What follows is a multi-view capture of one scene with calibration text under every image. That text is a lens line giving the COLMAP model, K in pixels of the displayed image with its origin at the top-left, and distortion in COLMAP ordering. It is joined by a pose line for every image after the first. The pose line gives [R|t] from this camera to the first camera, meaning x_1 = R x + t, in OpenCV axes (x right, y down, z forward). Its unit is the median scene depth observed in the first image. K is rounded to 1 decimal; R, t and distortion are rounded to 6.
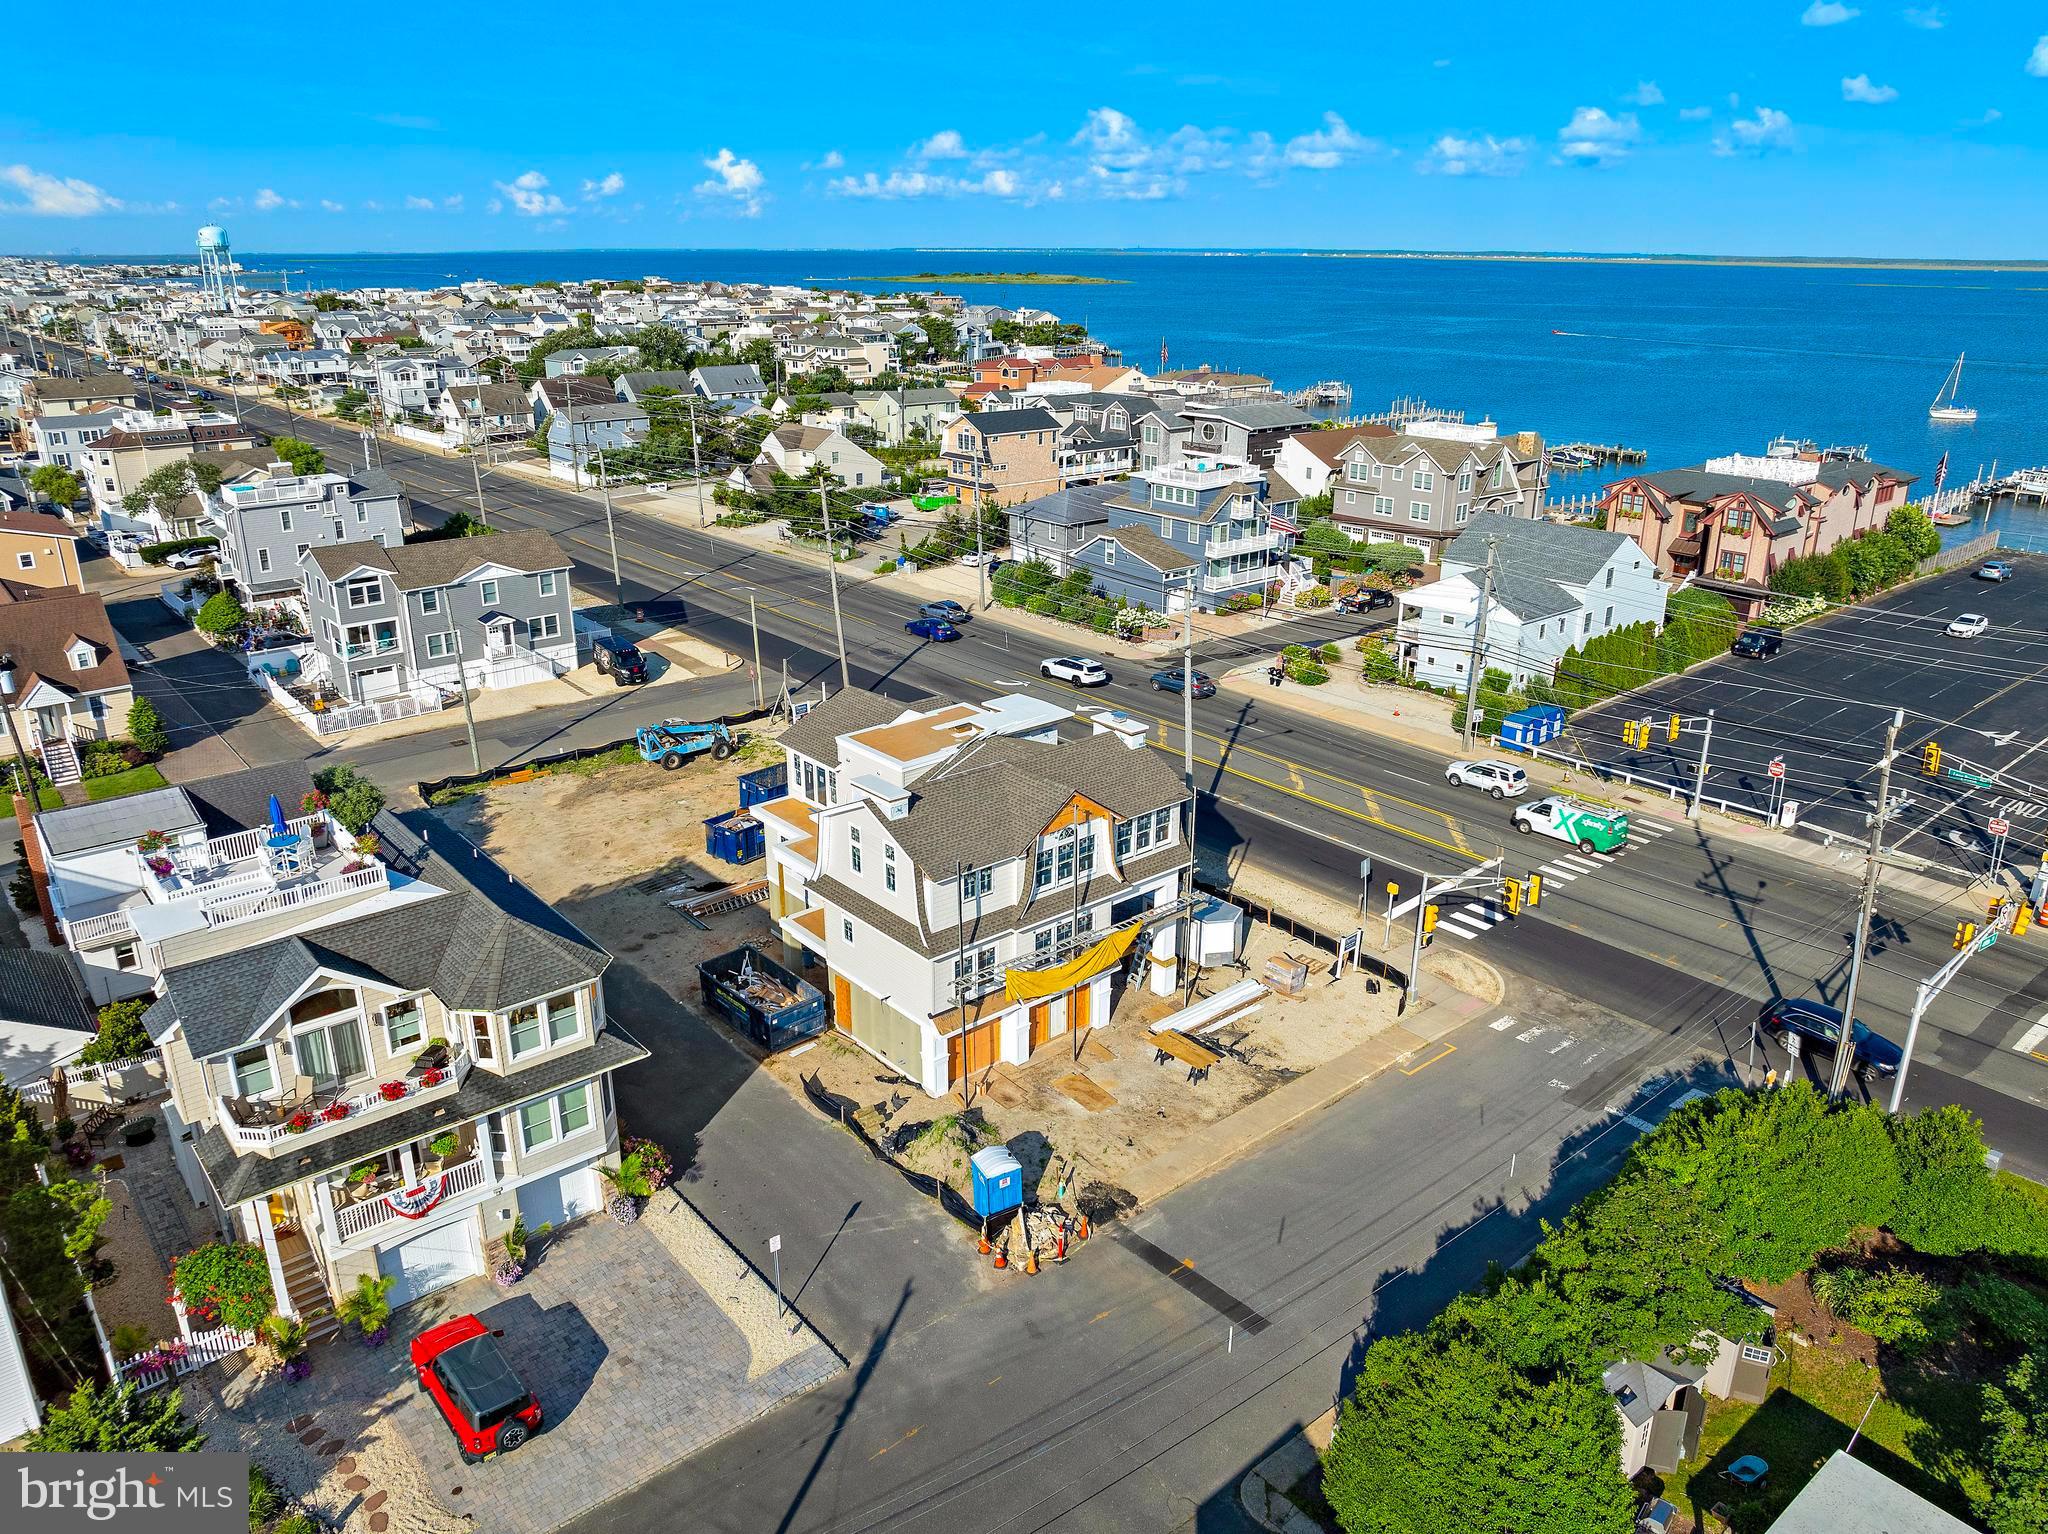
lens RADIAL K [[1438.9, 0, 1024.0], [0, 1438.9, 767.0], [0, 0, 1]] dist [-0.037563, 0.001872]
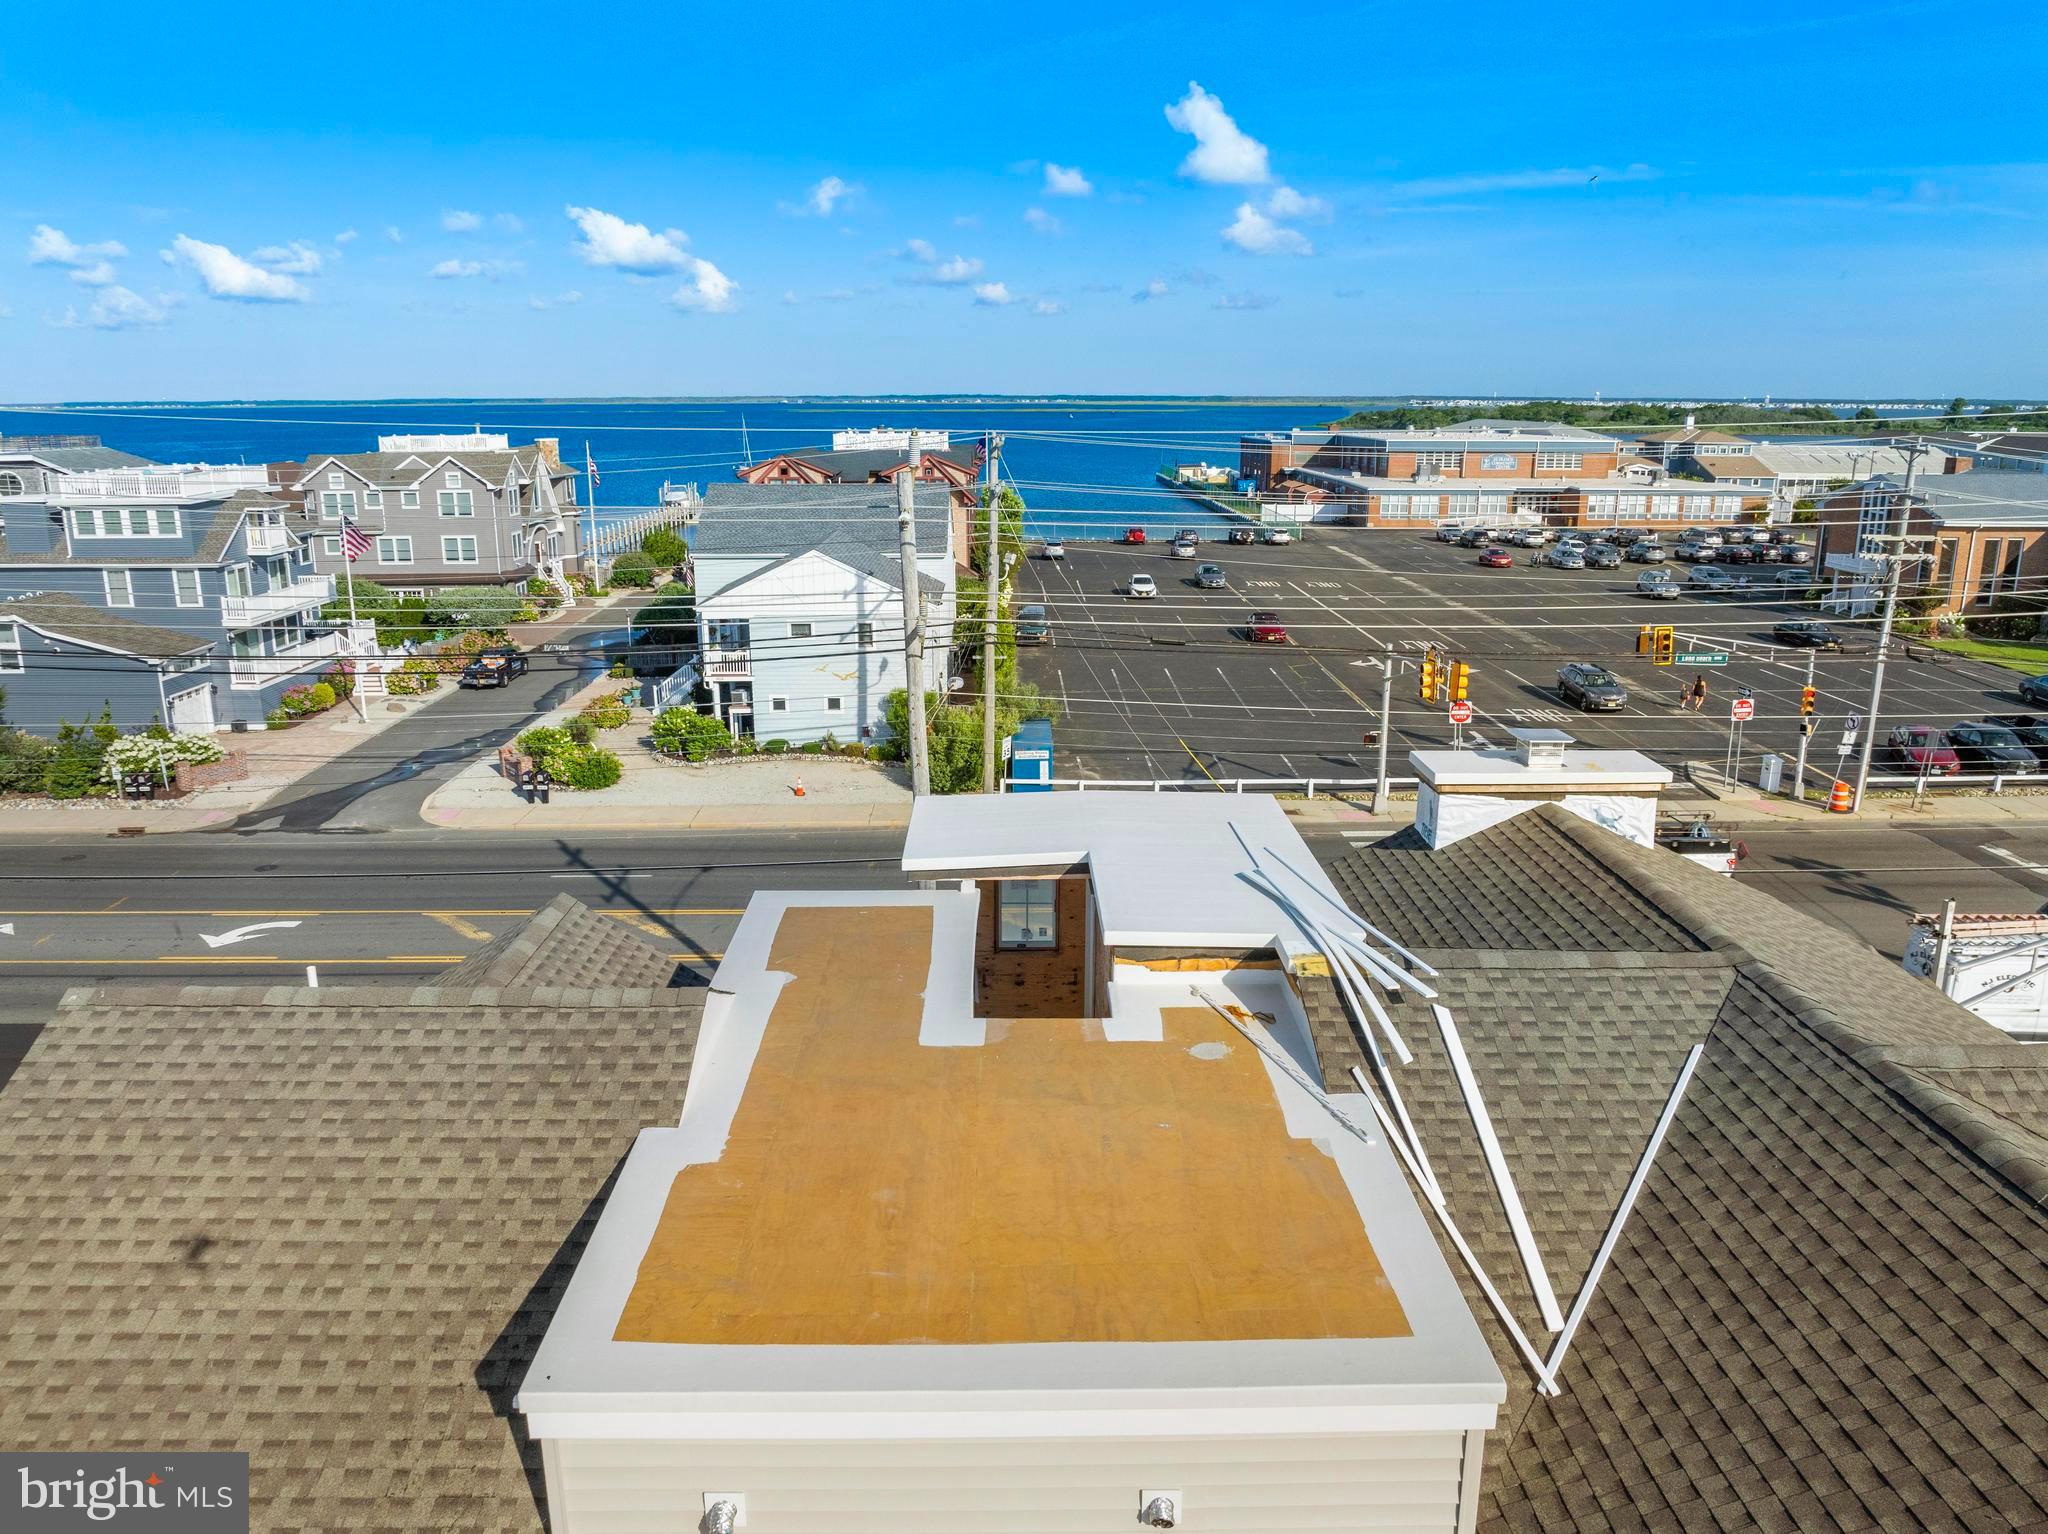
lens RADIAL K [[1438.9, 0, 1024.0], [0, 1438.9, 767.0], [0, 0, 1]] dist [-0.037563, 0.001872]
pose [[0.635699, -0.194793, 0.746955, -0.109296], [0.265591, 0.963754, 0.025298, -0.037081], [-0.724809, 0.182302, 0.664393, 0.539081]]
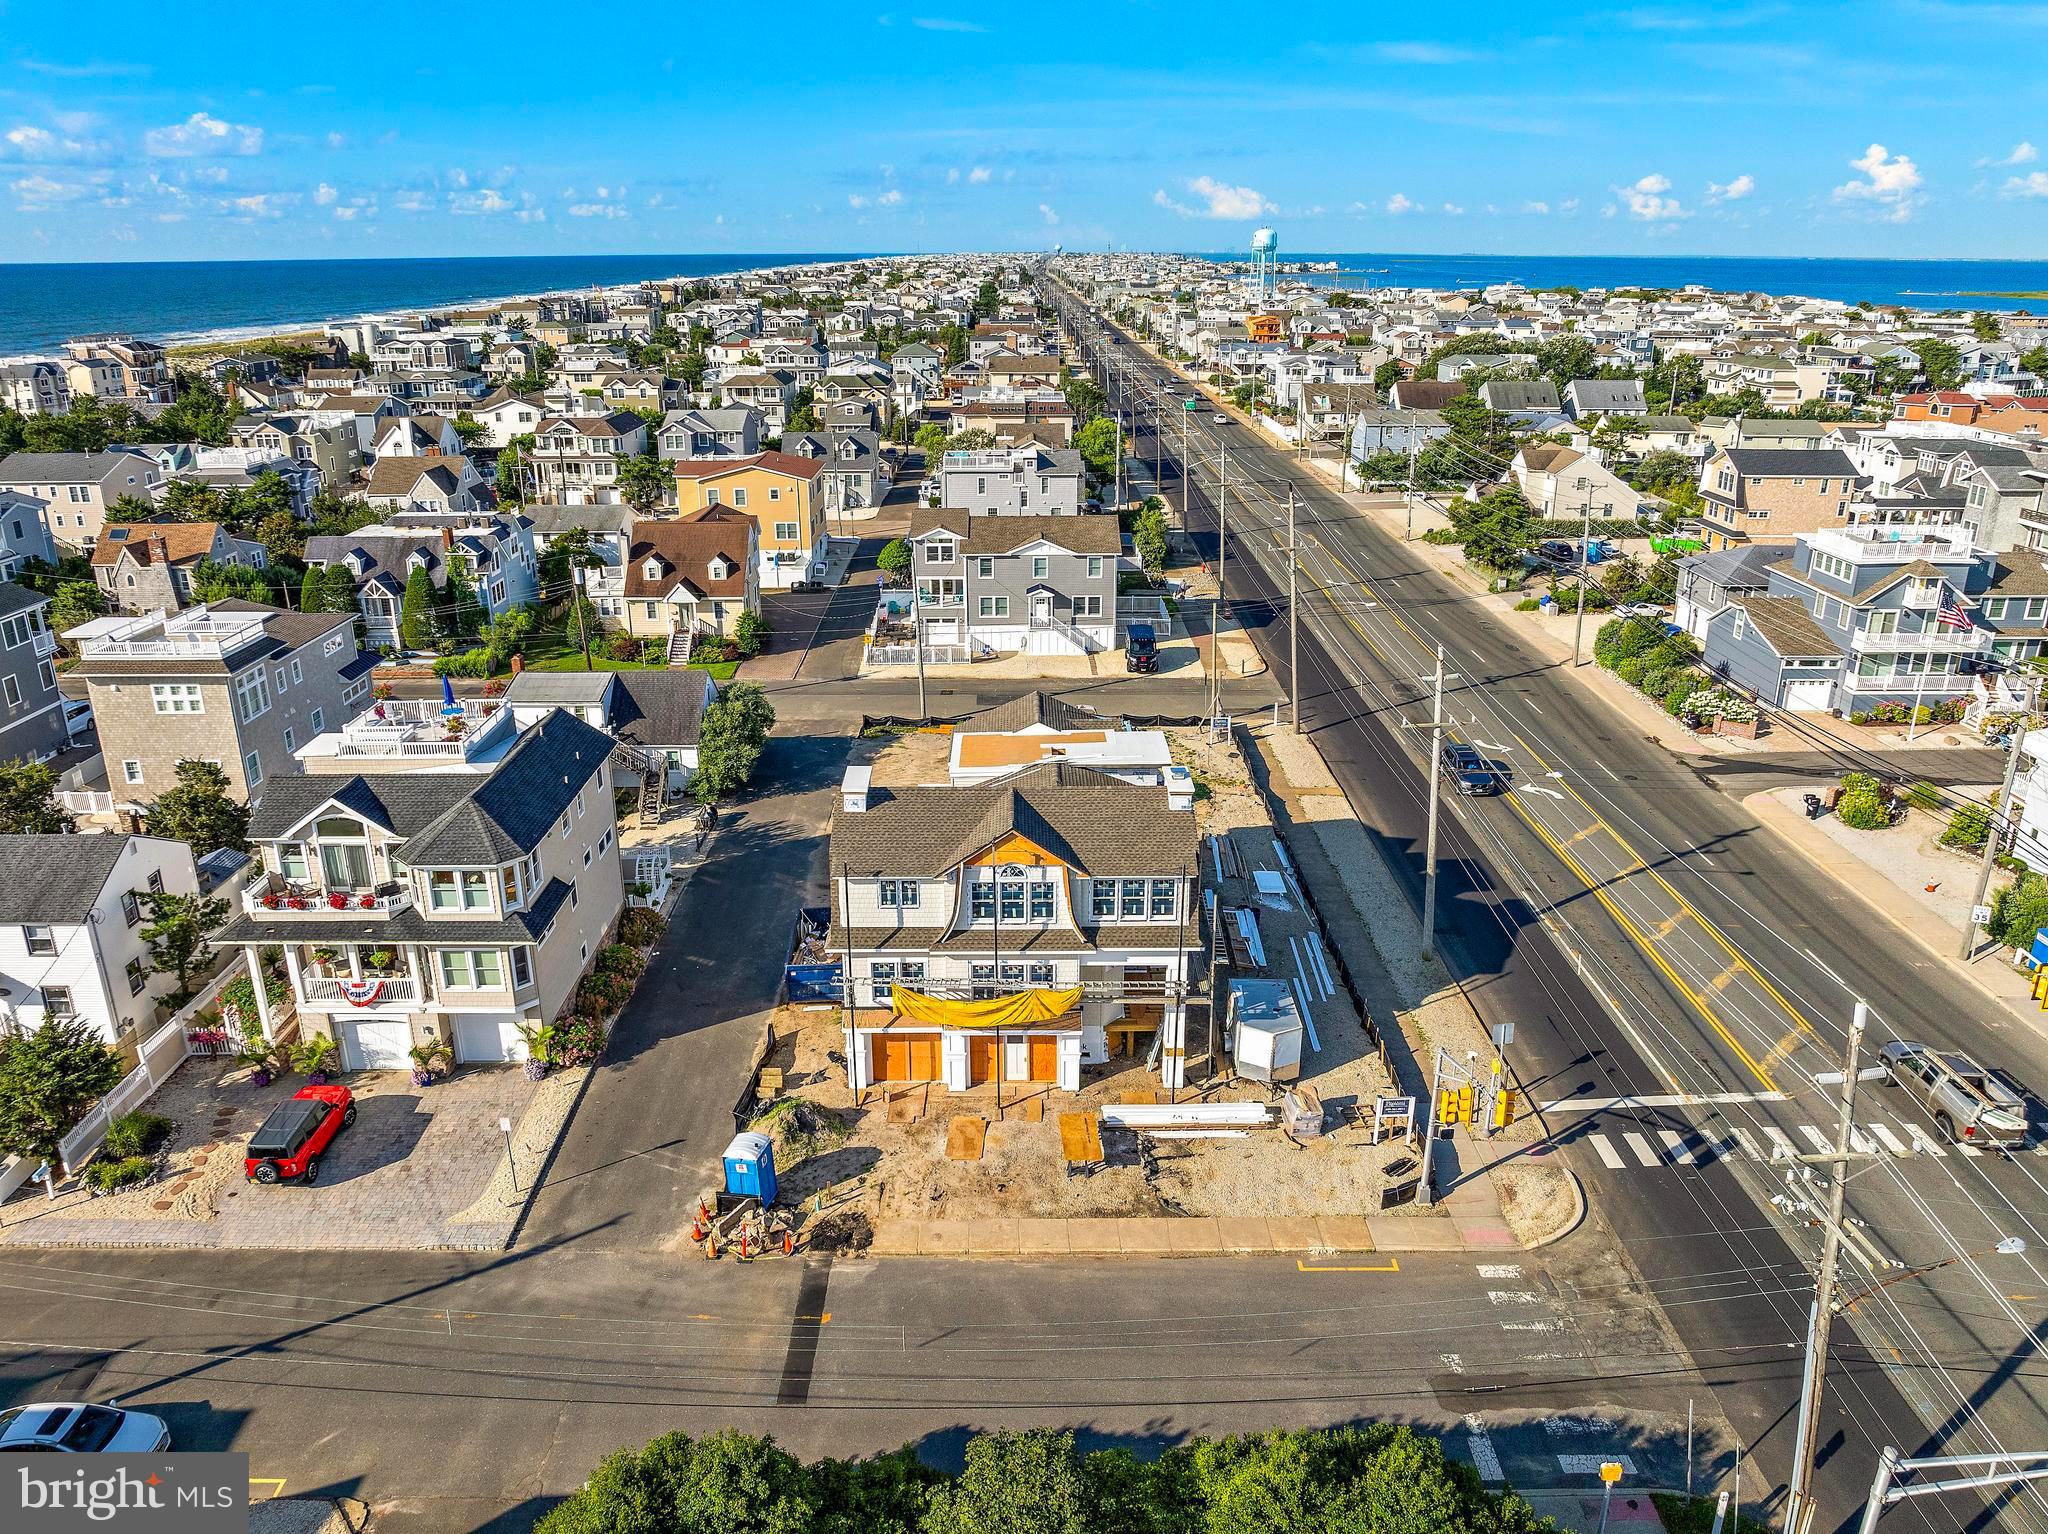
lens RADIAL K [[1438.9, 0, 1024.0], [0, 1438.9, 767.0], [0, 0, 1]] dist [-0.037563, 0.001872]
pose [[0.765883, 0.213342, -0.606554, 0.325154], [-0.214751, 0.974052, 0.071440, -0.049432], [0.606057, 0.075544, 0.791826, 0.133096]]
